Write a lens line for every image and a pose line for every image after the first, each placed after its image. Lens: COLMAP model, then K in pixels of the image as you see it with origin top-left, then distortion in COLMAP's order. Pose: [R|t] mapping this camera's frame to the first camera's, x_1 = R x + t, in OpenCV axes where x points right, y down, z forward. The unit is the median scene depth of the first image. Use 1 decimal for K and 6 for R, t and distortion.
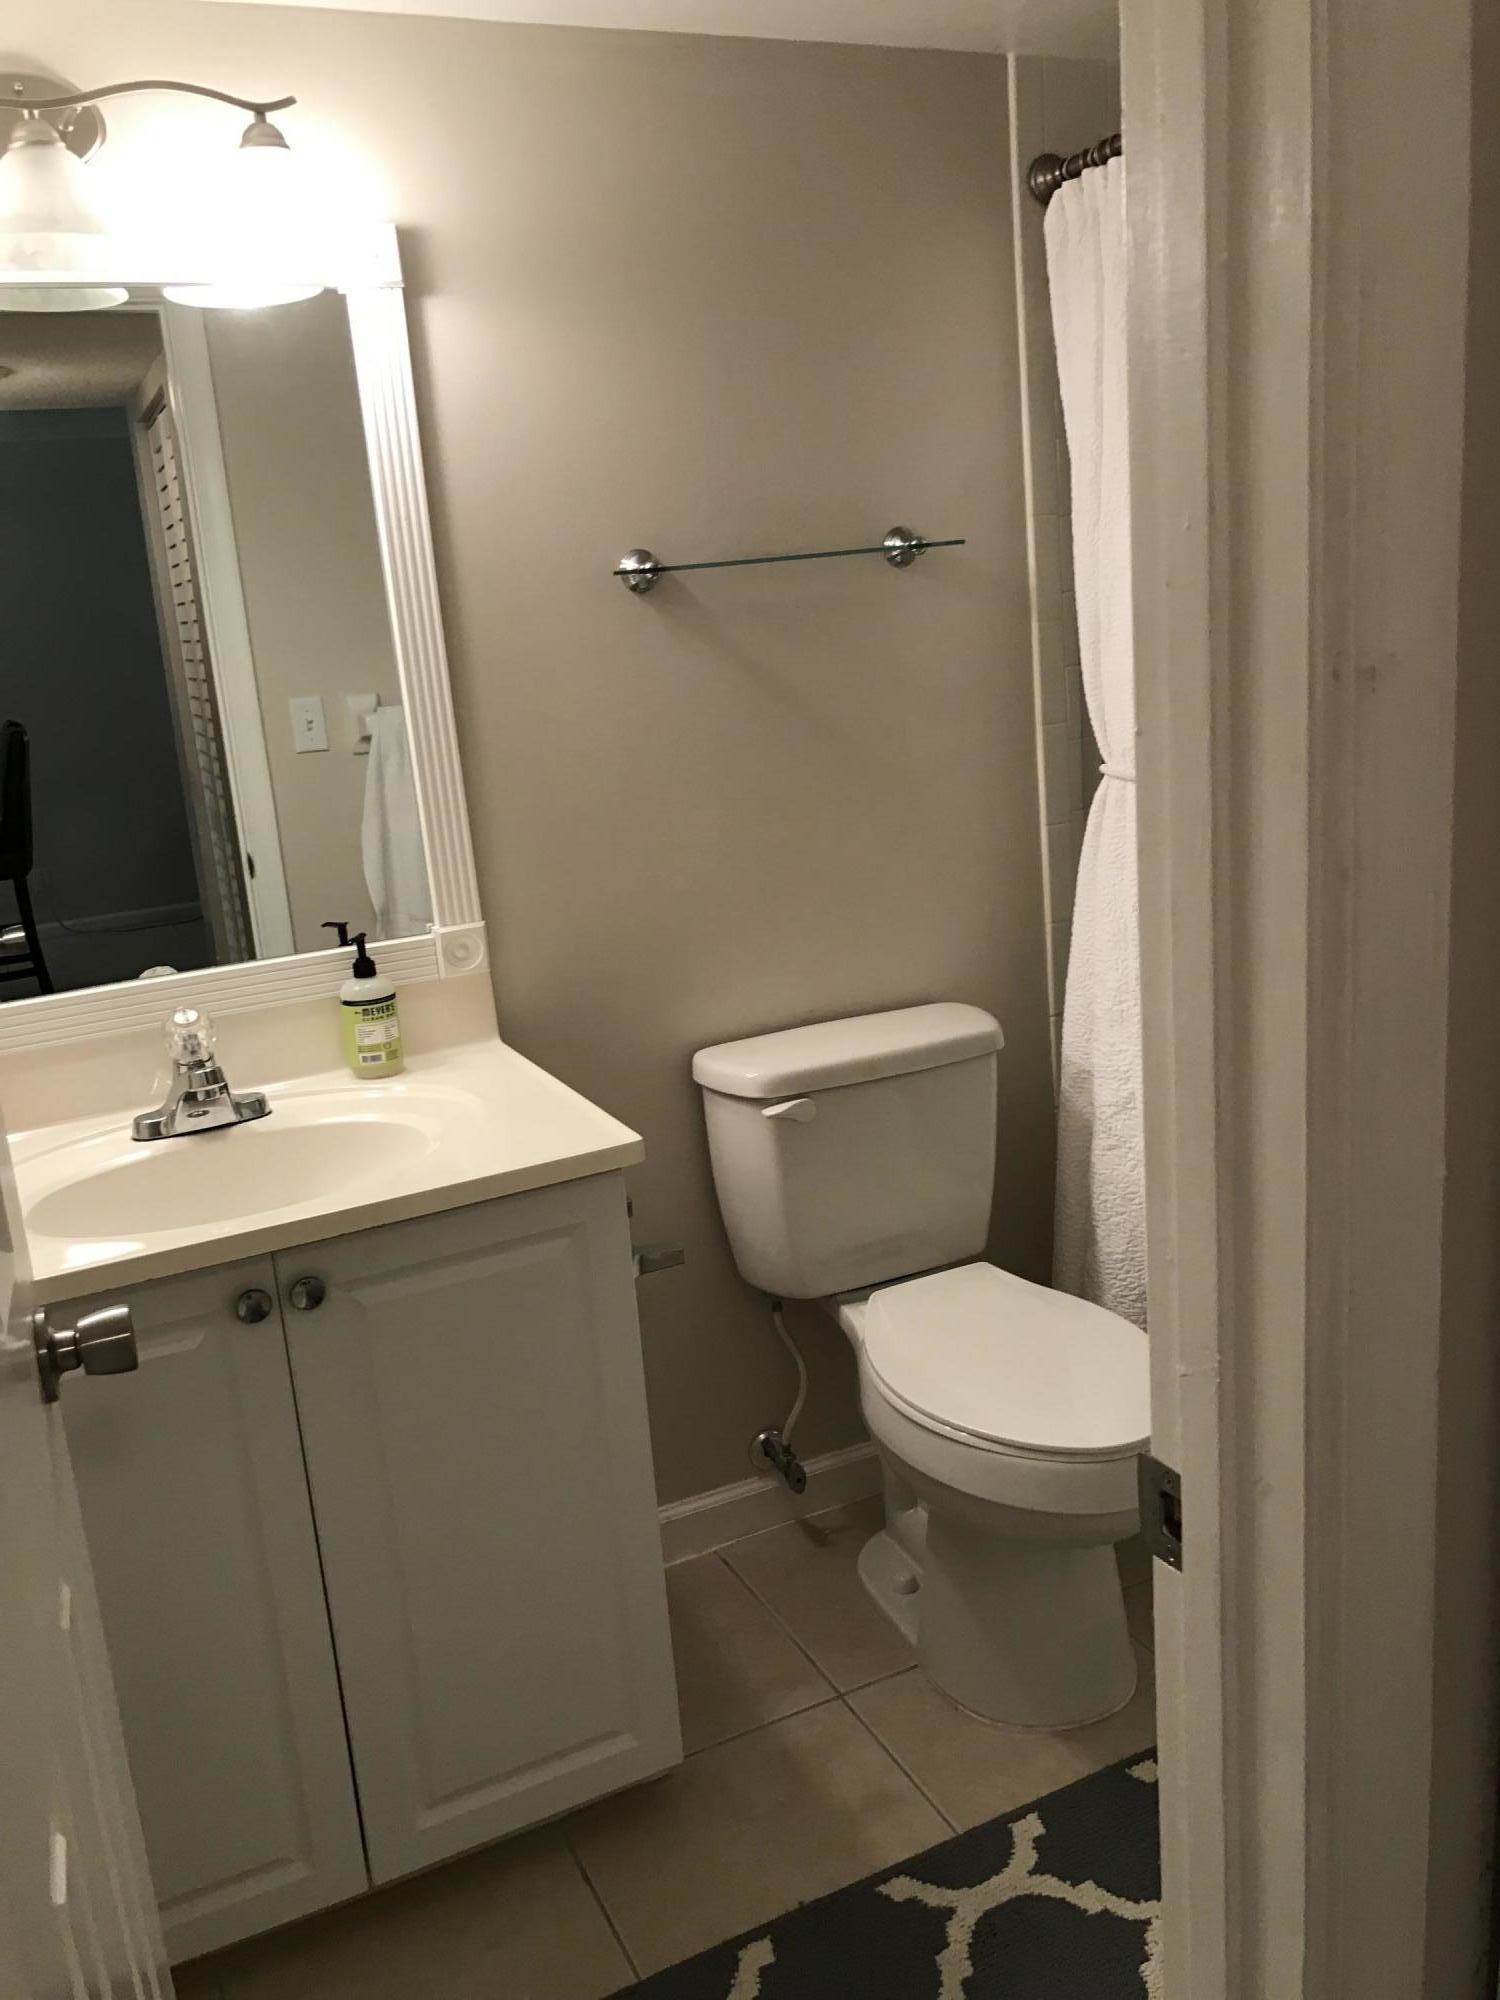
lens RADIAL K [[1650.0, 0, 750.2], [0, 1650.0, 996.0], [0, 0, 1]] dist [0.054040, -0.065007]
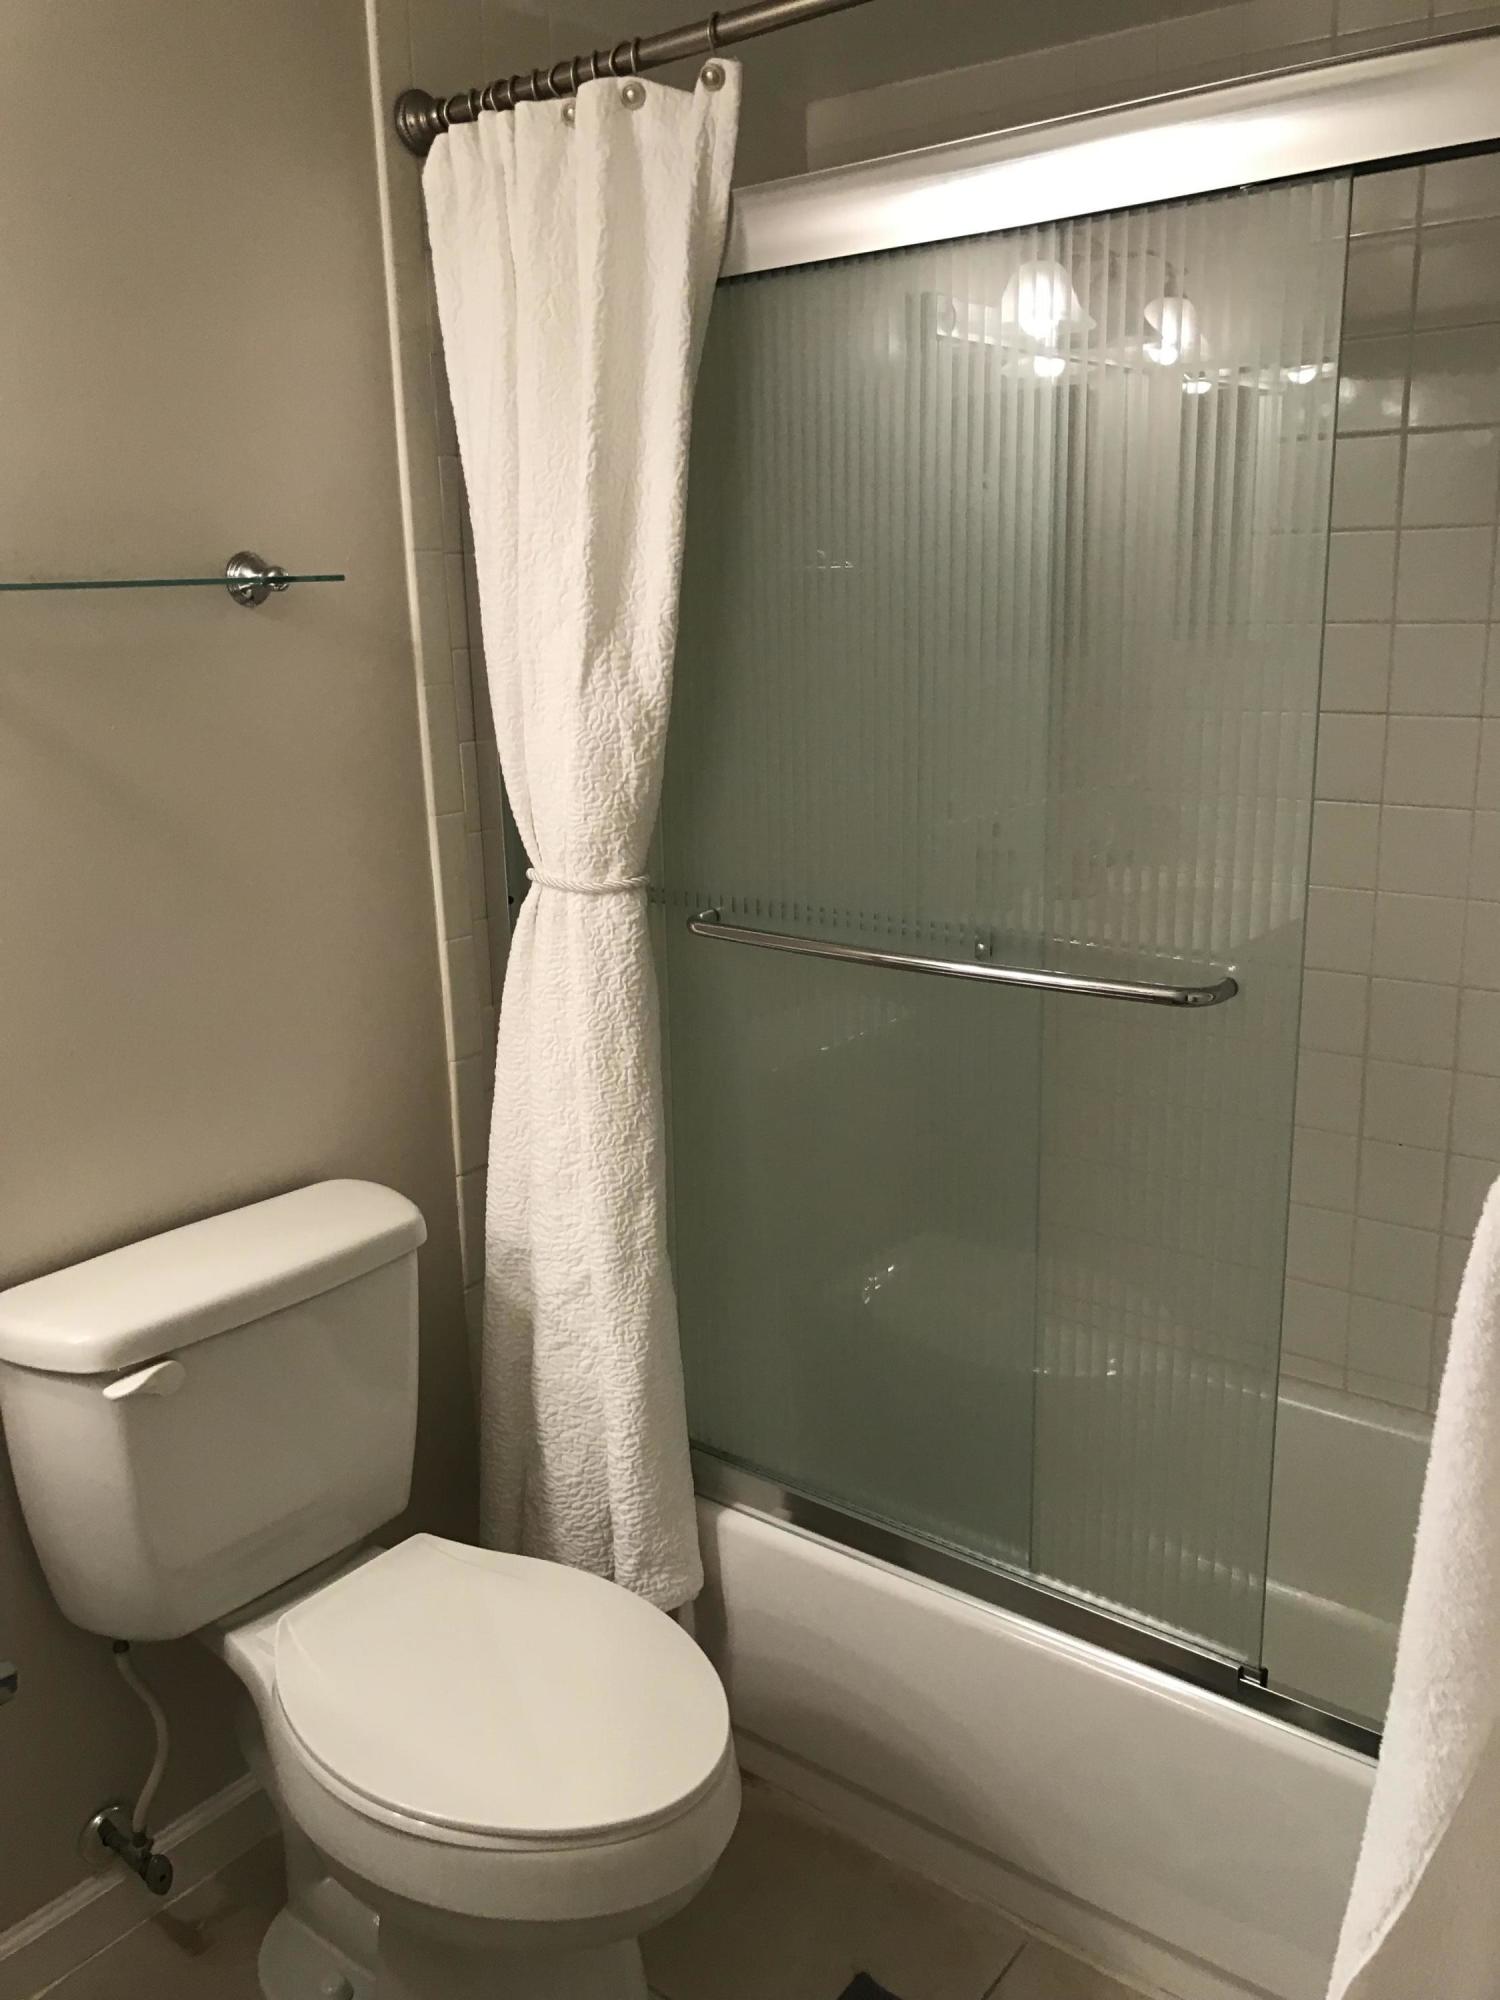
lens RADIAL K [[1650.0, 0, 737.2], [0, 1650.0, 980.8], [0, 0, 1]] dist [0.054040, -0.065007]
pose [[0.895877, -0.047549, 0.441751, -0.049982], [0.062867, 0.997820, -0.020092, -0.063958], [-0.439832, 0.045772, 0.896913, 0.248852]]
